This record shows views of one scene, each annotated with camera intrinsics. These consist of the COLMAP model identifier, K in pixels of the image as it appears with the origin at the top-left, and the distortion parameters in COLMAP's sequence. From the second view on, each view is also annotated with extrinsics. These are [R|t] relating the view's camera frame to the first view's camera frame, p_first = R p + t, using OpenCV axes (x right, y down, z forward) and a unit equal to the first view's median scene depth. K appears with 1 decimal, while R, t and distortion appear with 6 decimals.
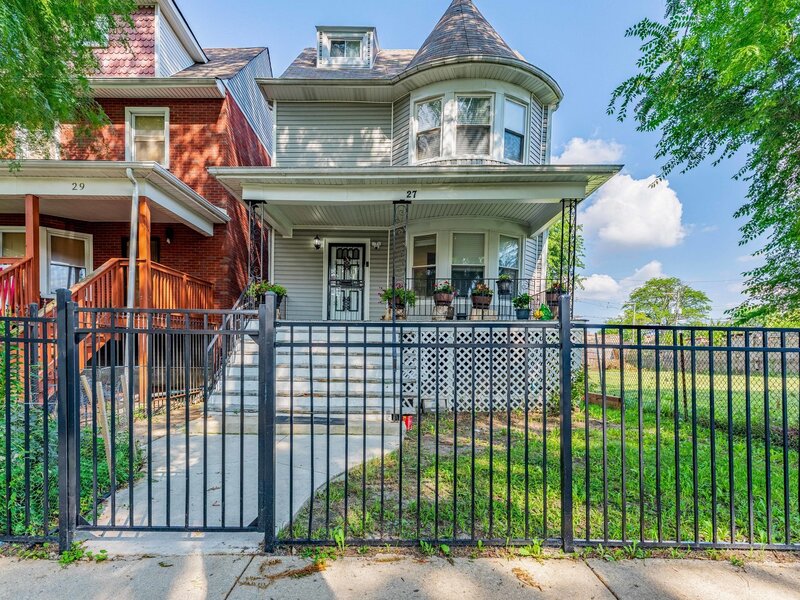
lens RADIAL K [[383.0, 0, 400.0], [0, 383.0, 300.5], [0, 0, 1]] dist [0.005800, 0.000919]
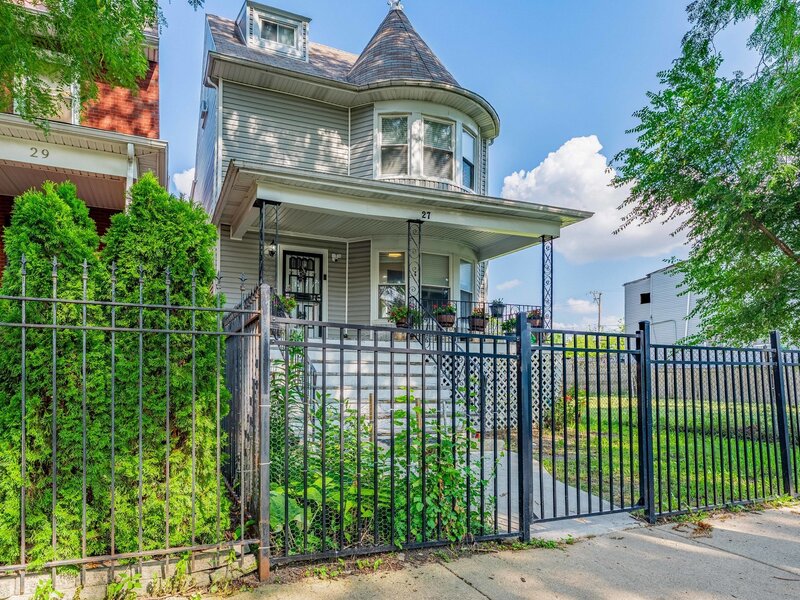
lens RADIAL K [[423.4, 0, 400.1], [0, 423.4, 299.8], [0, 0, 1]] dist [0.005414, 0.000043]
pose [[0.941478, 0.056576, 0.332293, -0.246943], [-0.042493, 0.997870, -0.049501, 0.001554], [-0.334386, 0.032484, 0.941876, -0.009303]]
